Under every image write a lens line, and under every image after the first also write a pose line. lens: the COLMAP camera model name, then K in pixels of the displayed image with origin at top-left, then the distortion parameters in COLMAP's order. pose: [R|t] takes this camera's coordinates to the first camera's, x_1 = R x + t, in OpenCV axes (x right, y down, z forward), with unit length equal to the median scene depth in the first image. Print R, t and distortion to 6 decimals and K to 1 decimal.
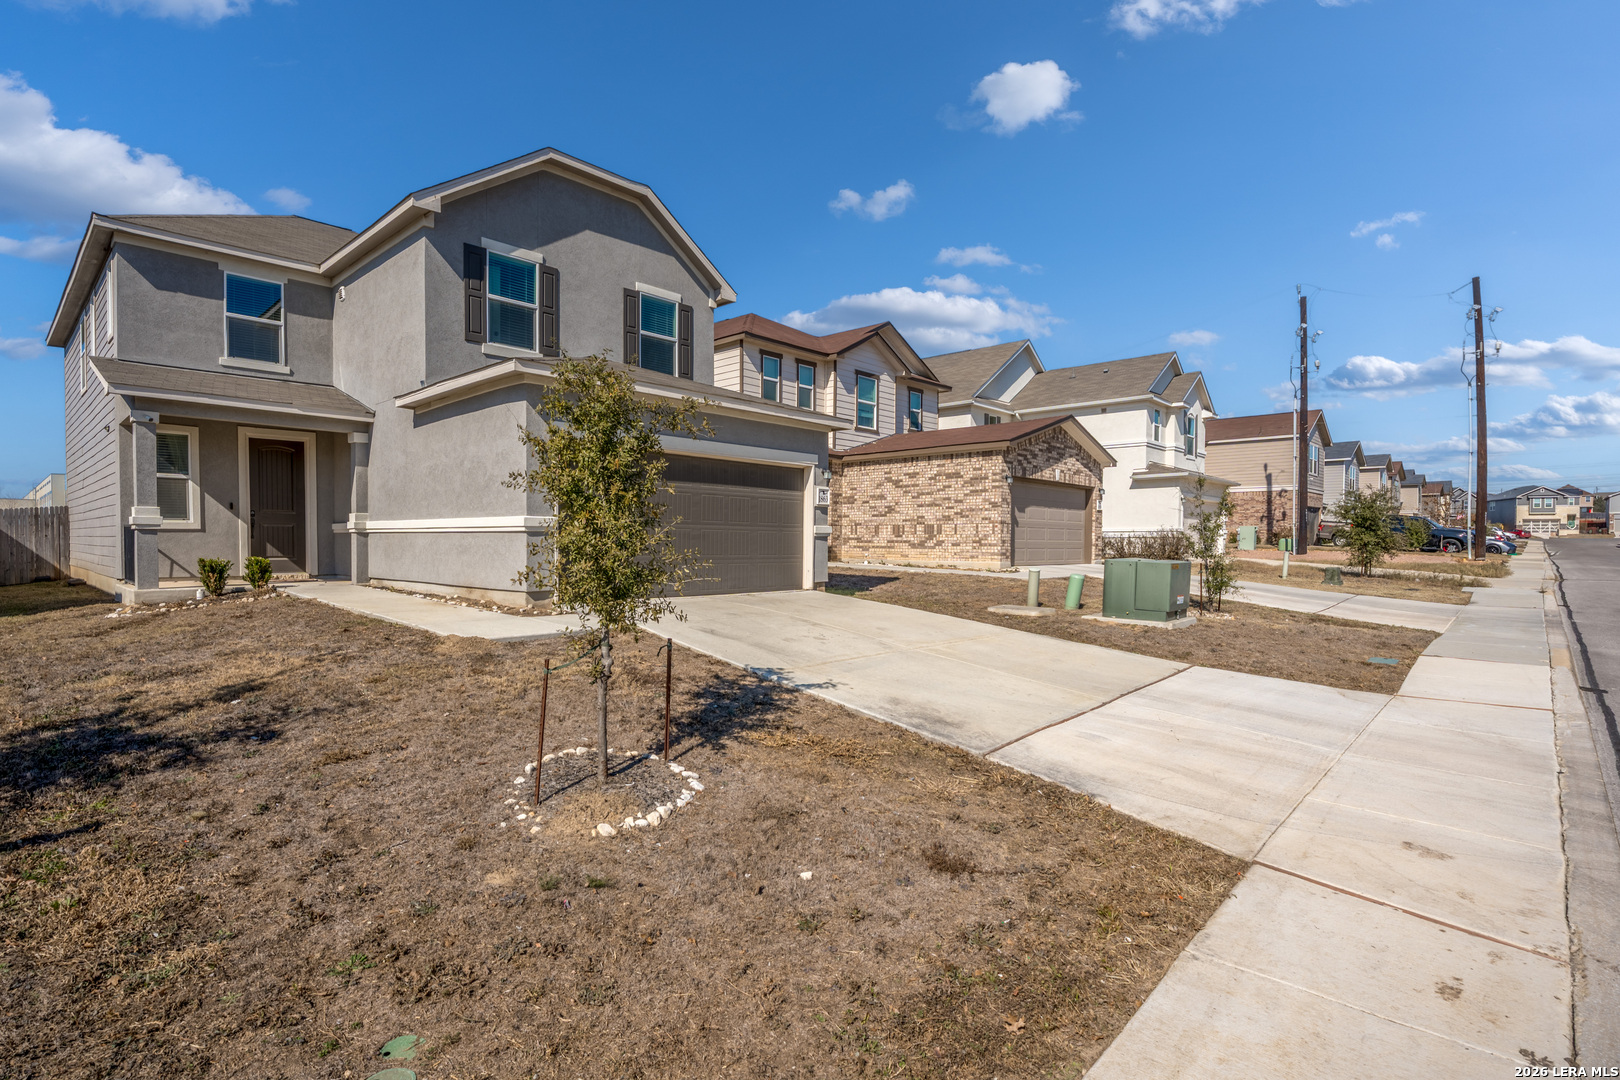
lens RADIAL K [[812.8, 0, 797.6], [0, 812.8, 549.5], [0, 0, 1]] dist [-0.006440, -0.000035]
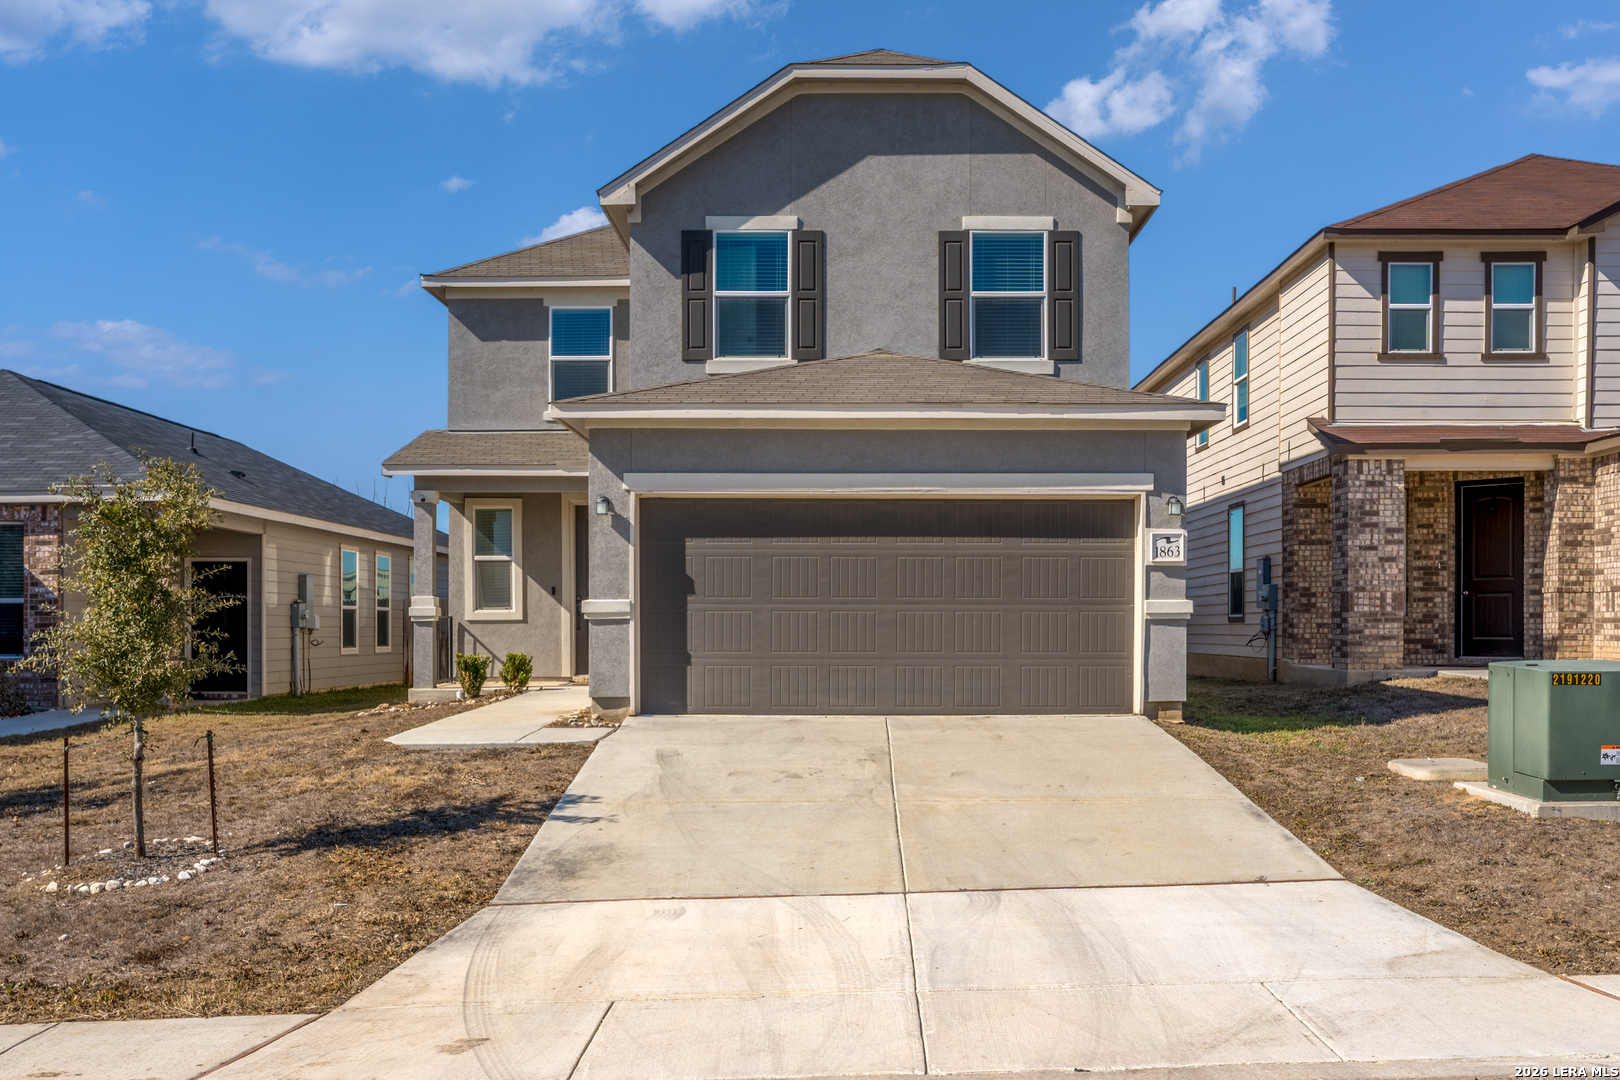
lens RADIAL K [[1671.3, 0, 873.5], [0, 1671.3, 604.6], [0, 0, 1]] dist [-0.008518, 0.000000]
pose [[0.686808, -0.018331, -0.726608, 0.751858], [-0.000219, 0.999677, -0.025426, 0.003096], [0.726839, 0.017622, 0.686582, 0.076156]]
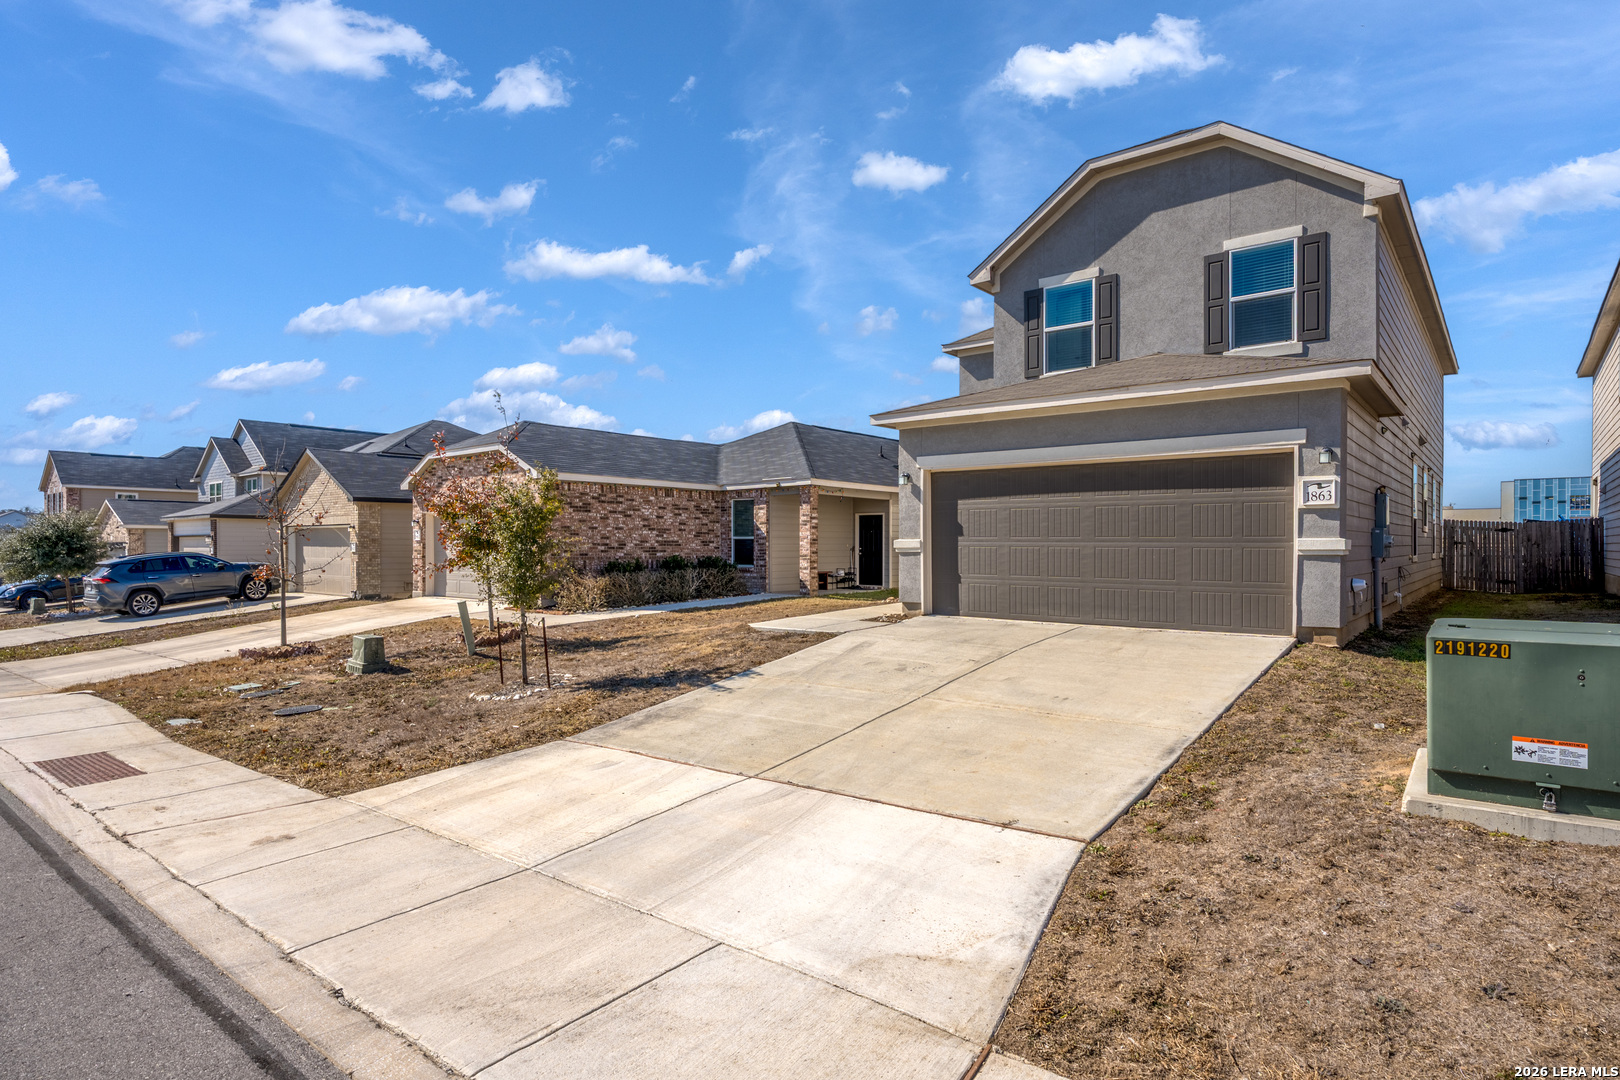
lens RADIAL K [[887.1, 0, 805.6], [0, 887.1, 536.8], [0, 0, 1]] dist [-0.001265, 0.002747]
pose [[0.043767, -0.015449, -0.998922, 0.731458], [-0.008015, 0.999843, -0.015814, -0.017117], [0.999010, 0.008699, 0.043637, 0.597163]]
